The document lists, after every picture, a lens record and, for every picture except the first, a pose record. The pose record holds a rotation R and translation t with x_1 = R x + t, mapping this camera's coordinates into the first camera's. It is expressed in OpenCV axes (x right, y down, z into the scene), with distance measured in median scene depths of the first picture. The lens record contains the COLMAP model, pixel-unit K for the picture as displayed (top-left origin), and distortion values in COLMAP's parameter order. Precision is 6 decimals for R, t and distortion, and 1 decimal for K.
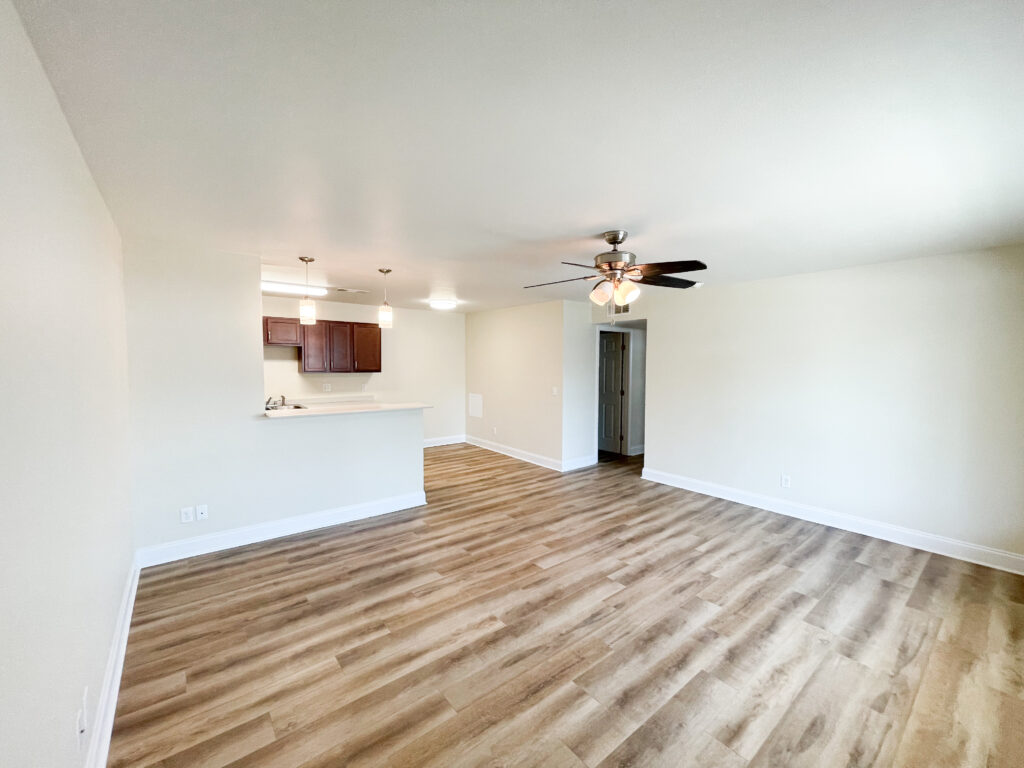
lens RADIAL K [[416.3, 0, 512.7], [0, 416.3, 384.0], [0, 0, 1]] dist [-0.002025, 0.000018]
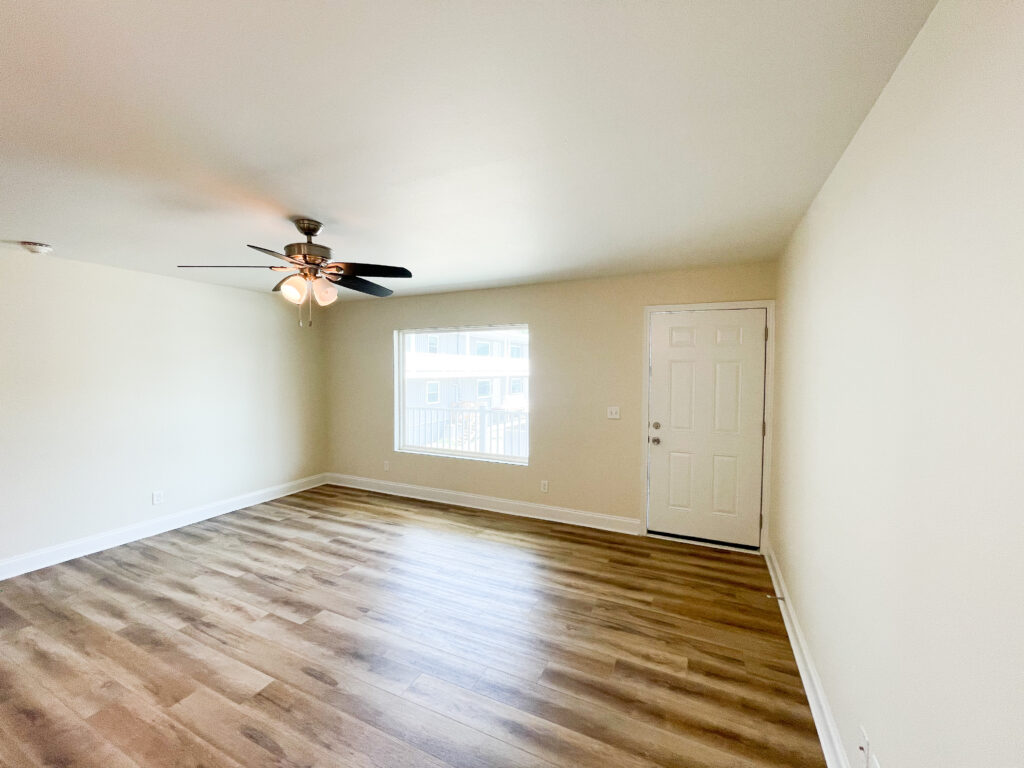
lens RADIAL K [[416.3, 0, 514.0], [0, 416.3, 382.6], [0, 0, 1]] dist [-0.002025, 0.000018]
pose [[-0.429272, -0.037483, 0.902397, -0.617032], [0.047670, 0.996805, 0.064081, -0.046083], [-0.901916, 0.070526, -0.426114, 0.837077]]
